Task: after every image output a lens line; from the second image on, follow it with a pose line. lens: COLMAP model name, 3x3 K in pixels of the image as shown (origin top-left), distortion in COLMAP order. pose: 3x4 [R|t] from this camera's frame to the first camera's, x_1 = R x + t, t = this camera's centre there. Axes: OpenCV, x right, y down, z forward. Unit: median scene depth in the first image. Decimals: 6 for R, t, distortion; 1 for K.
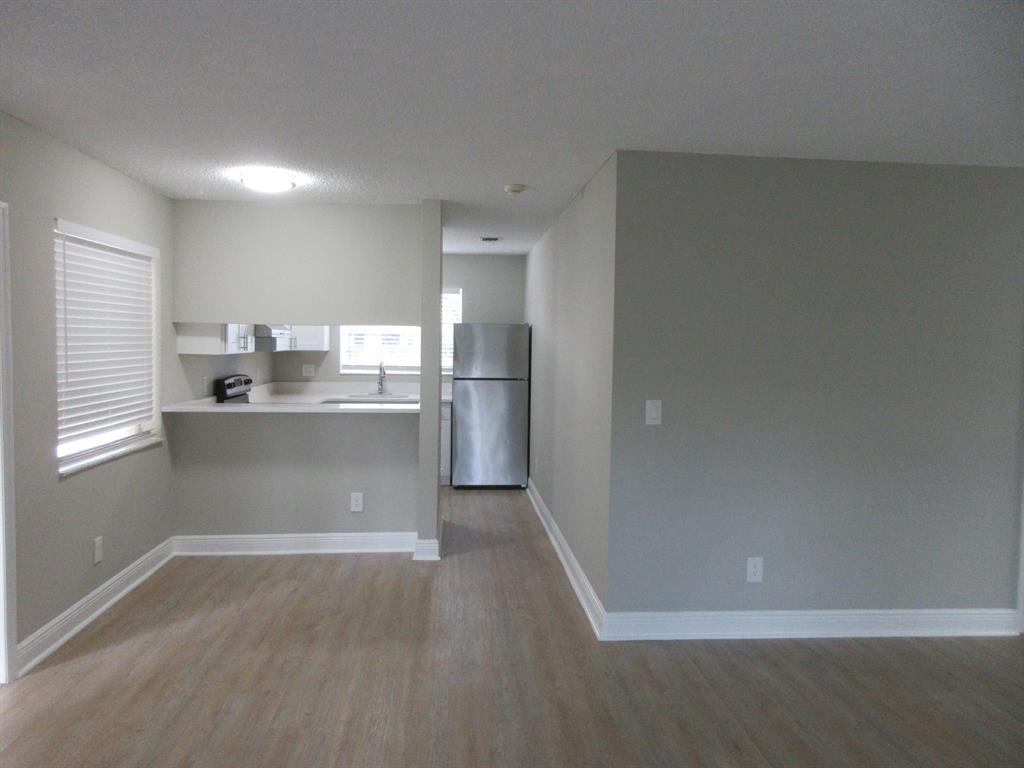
lens RADIAL K [[760.9, 0, 512.0], [0, 760.9, 384.0], [0, 0, 1]] dist [0.000734, -0.001471]
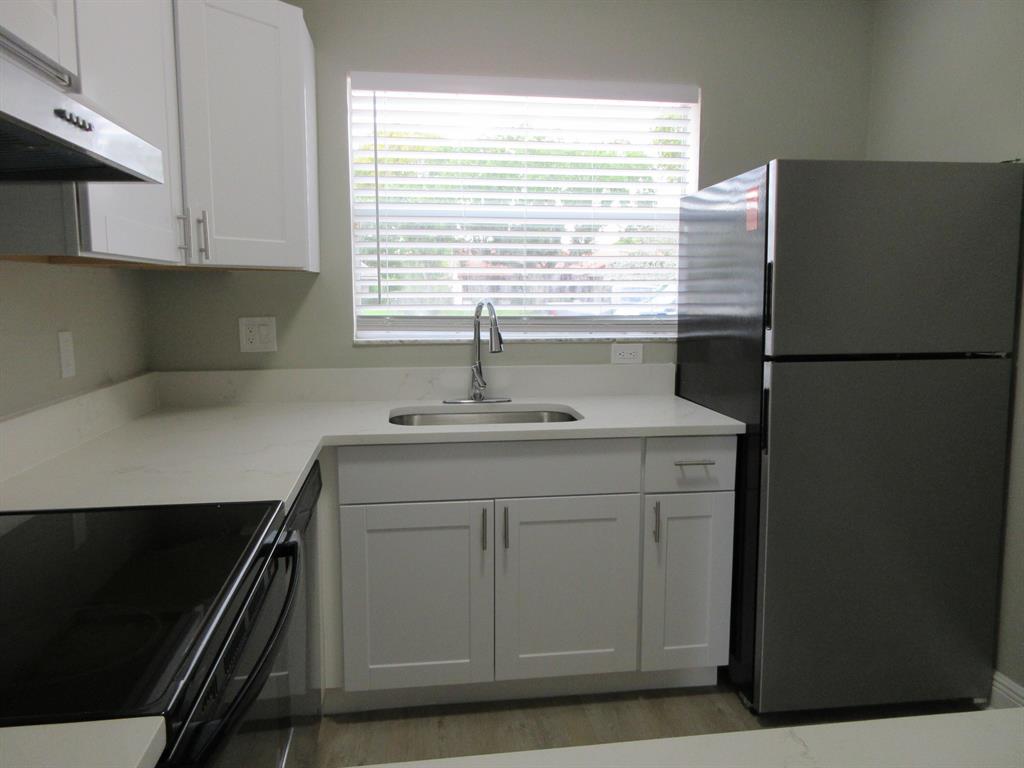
lens RADIAL K [[760.9, 0, 512.0], [0, 760.9, 384.0], [0, 0, 1]] dist [0.000734, -0.001471]
pose [[0.998225, -0.021537, 0.055522, -0.258729], [0.017697, 0.997477, 0.068748, -0.025358], [-0.056862, -0.067643, 0.996088, 0.973811]]
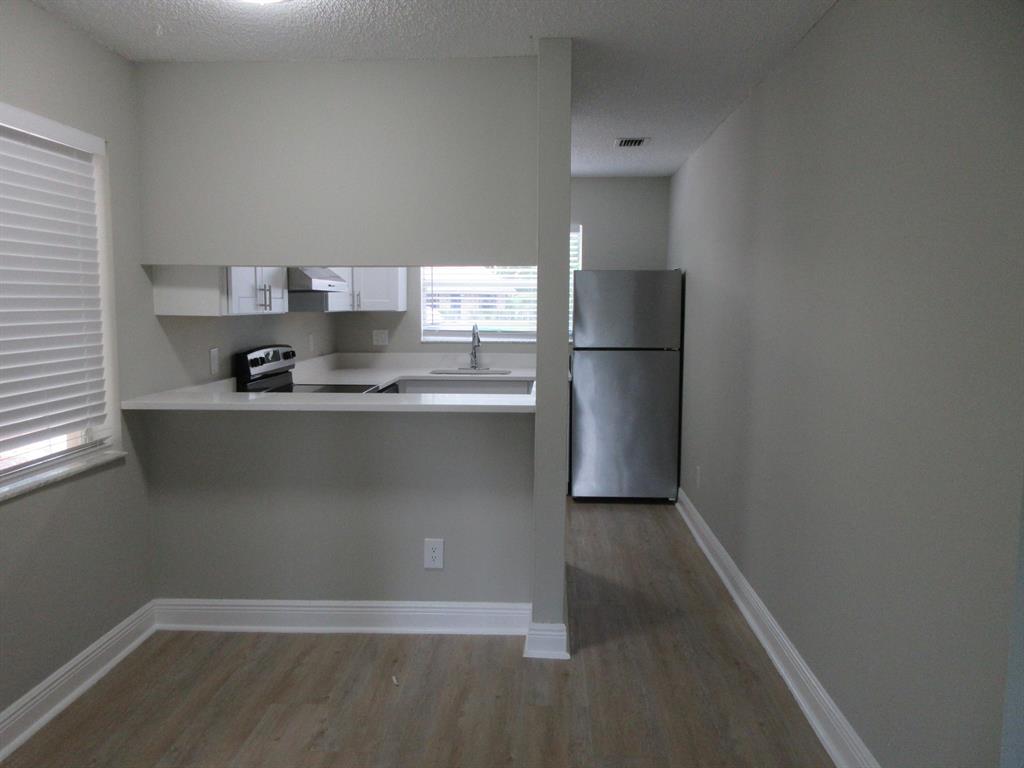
lens RADIAL K [[760.9, 0, 512.0], [0, 760.9, 384.0], [0, 0, 1]] dist [0.000734, -0.001471]
pose [[0.992048, 0.003476, -0.125809, -0.060302], [0.002708, 0.998798, 0.048947, -0.012115], [0.125827, -0.048899, 0.990846, 0.383569]]
